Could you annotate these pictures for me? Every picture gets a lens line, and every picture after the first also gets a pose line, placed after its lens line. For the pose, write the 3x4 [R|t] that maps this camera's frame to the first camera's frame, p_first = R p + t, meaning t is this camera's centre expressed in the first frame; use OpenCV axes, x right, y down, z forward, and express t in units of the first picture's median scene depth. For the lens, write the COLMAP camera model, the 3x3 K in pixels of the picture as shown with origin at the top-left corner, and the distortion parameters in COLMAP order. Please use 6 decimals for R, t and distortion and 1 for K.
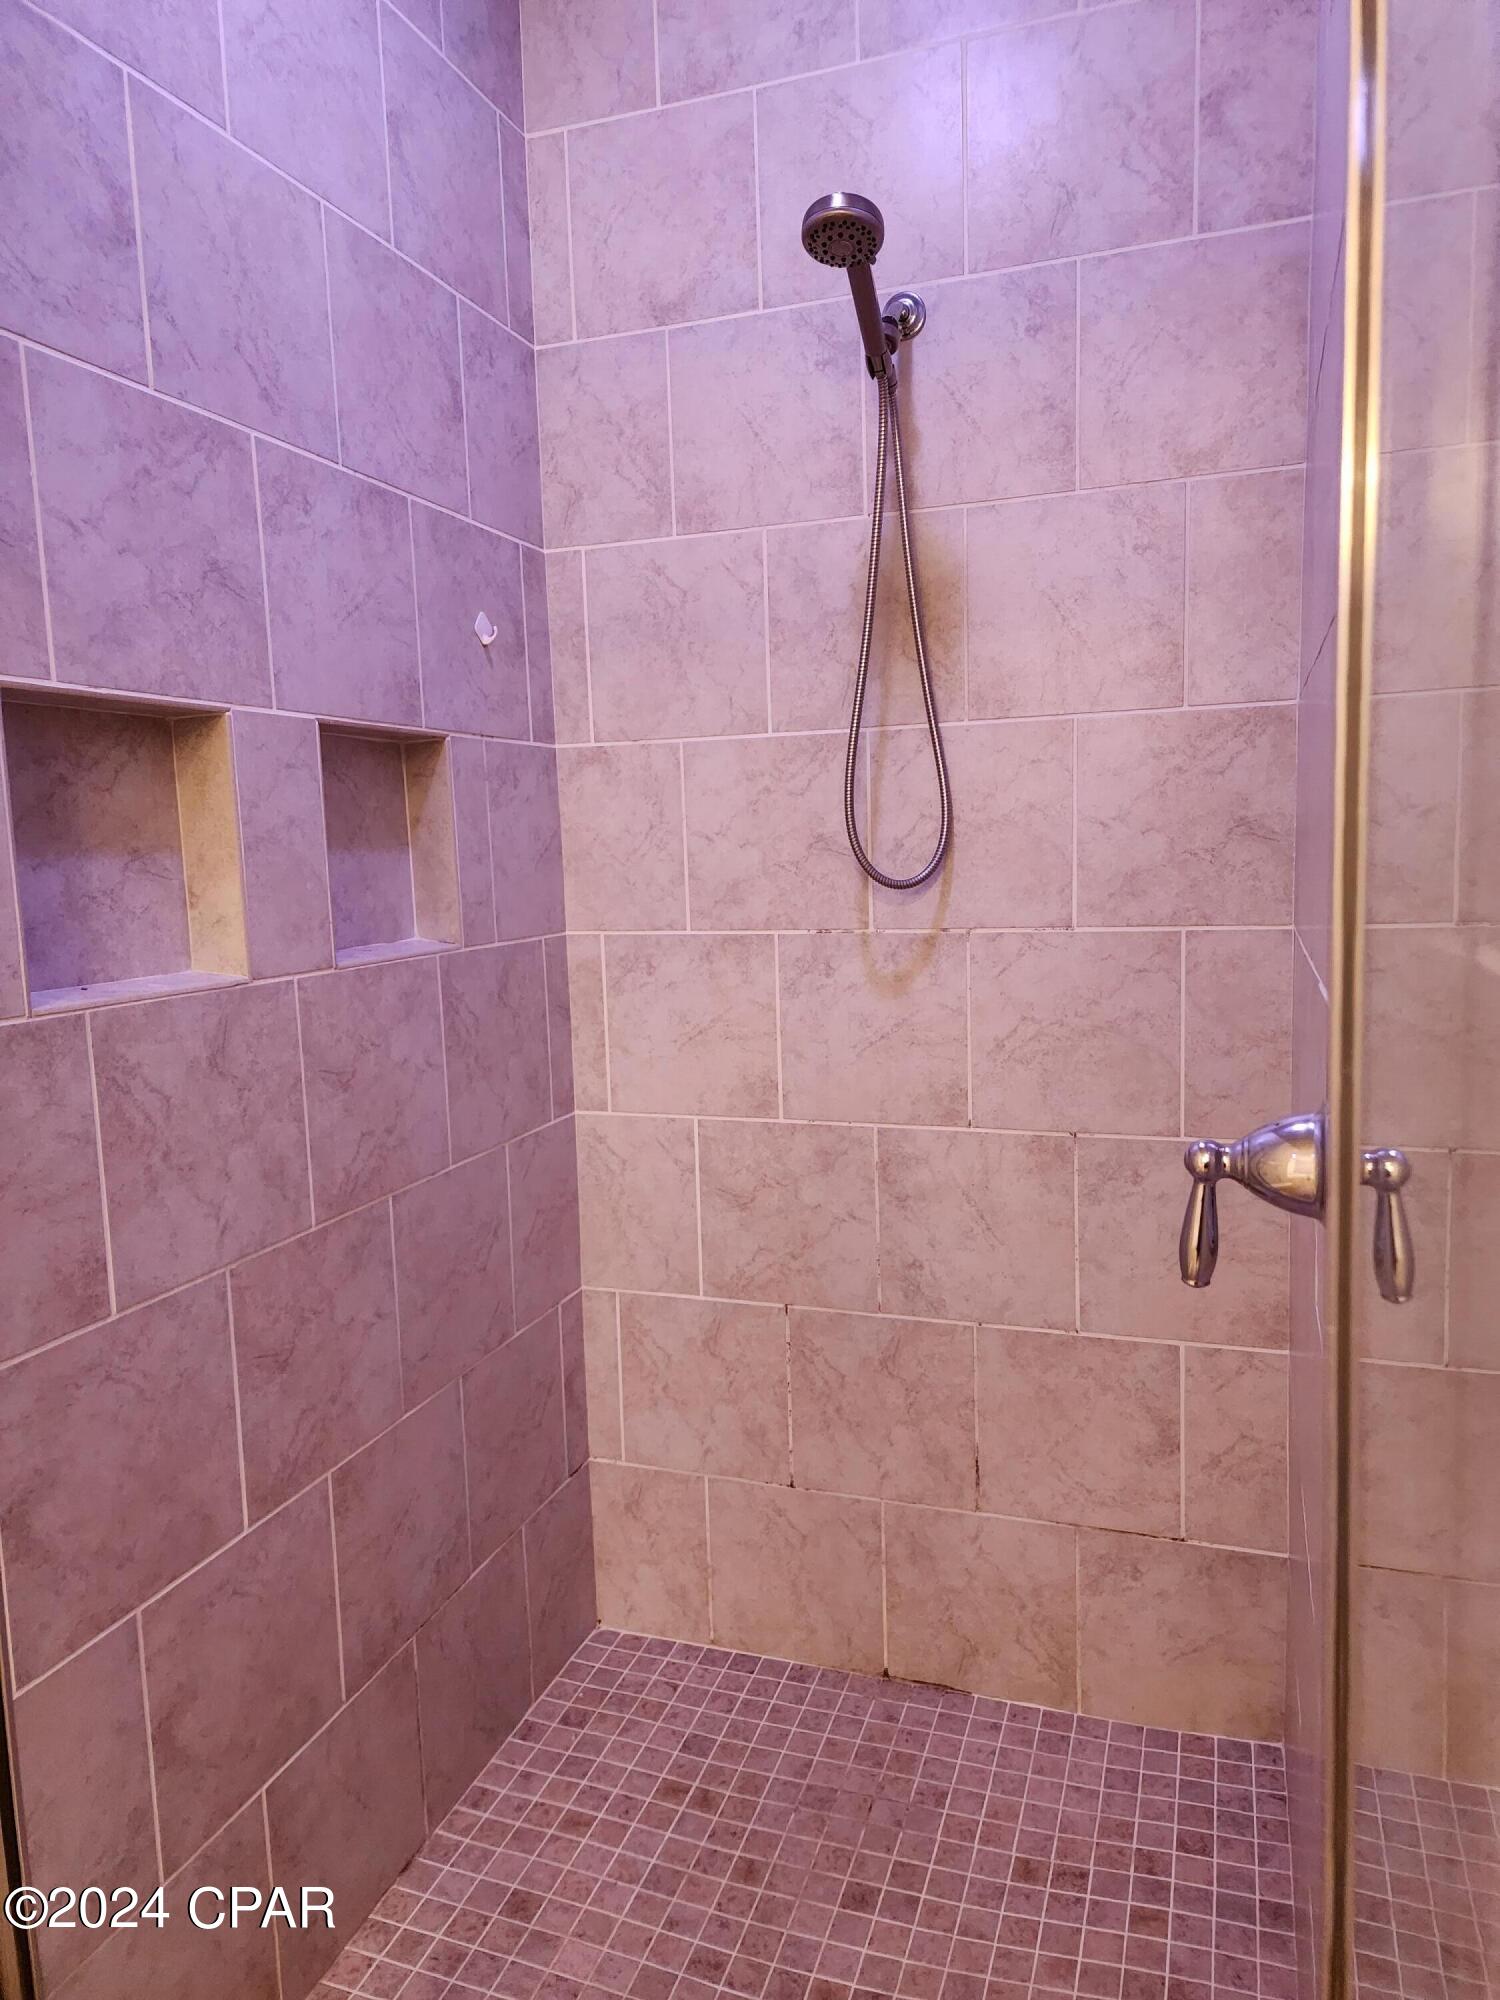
lens RADIAL K [[1334.9, 0, 758.7], [0, 1334.9, 997.0], [0, 0, 1]] dist [0.067165, -0.054629]
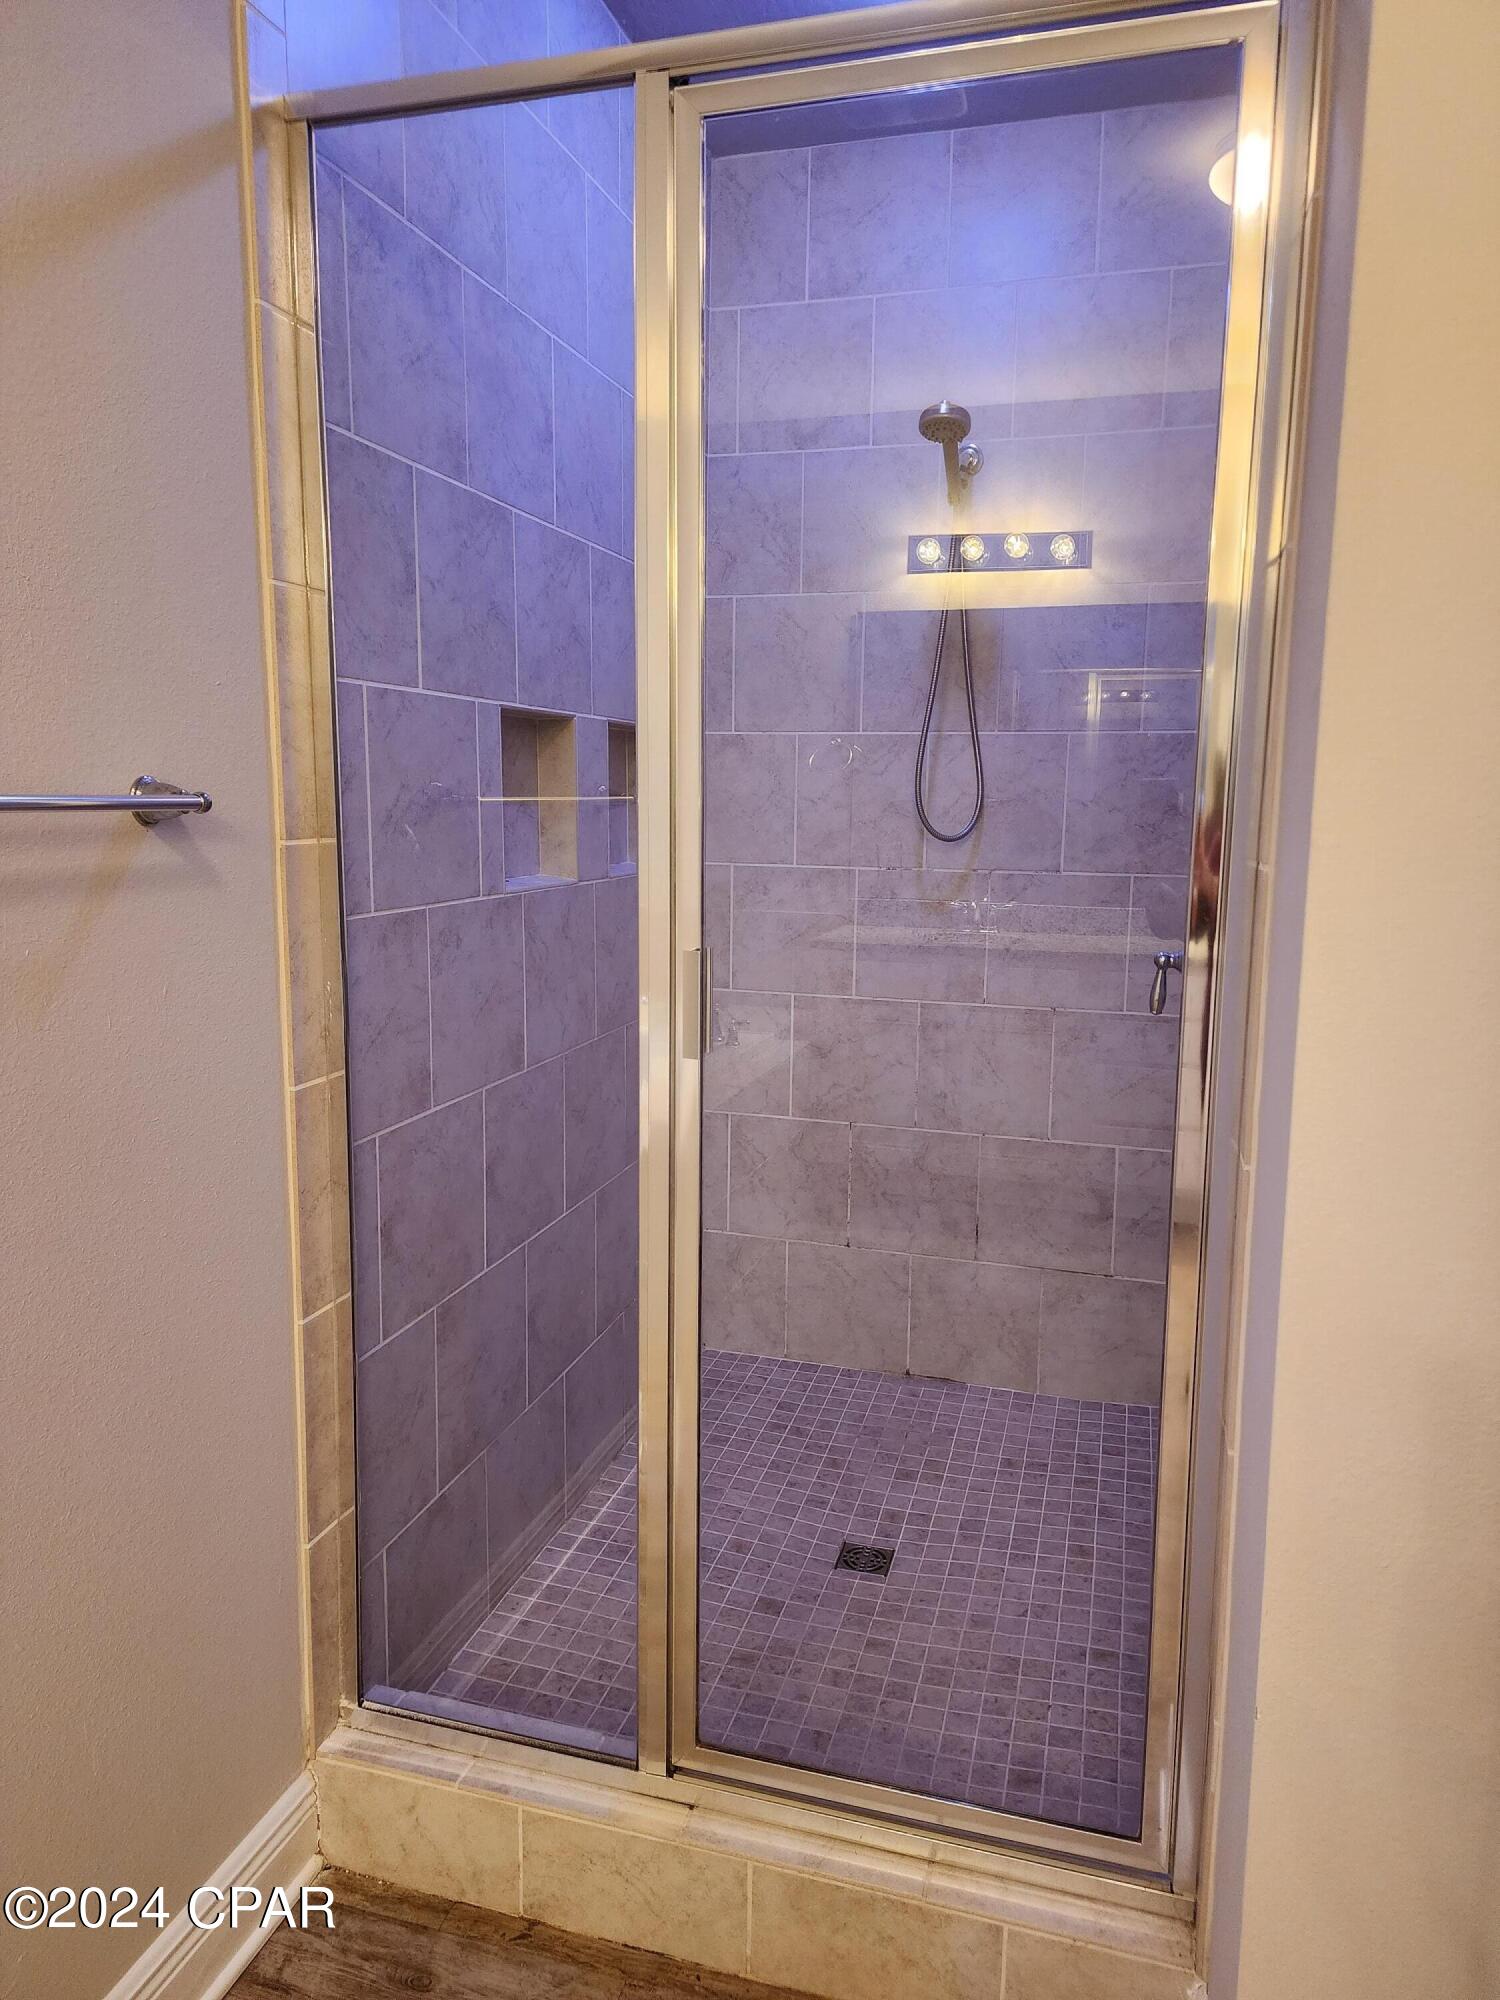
lens RADIAL K [[1334.9, 0, 753.7], [0, 1334.9, 989.5], [0, 0, 1]] dist [0.067165, -0.054629]
pose [[0.997564, 0.034812, 0.060448, -0.192163], [-0.036719, 0.998853, 0.030733, 0.045878], [-0.059308, -0.032878, 0.997698, -0.479450]]
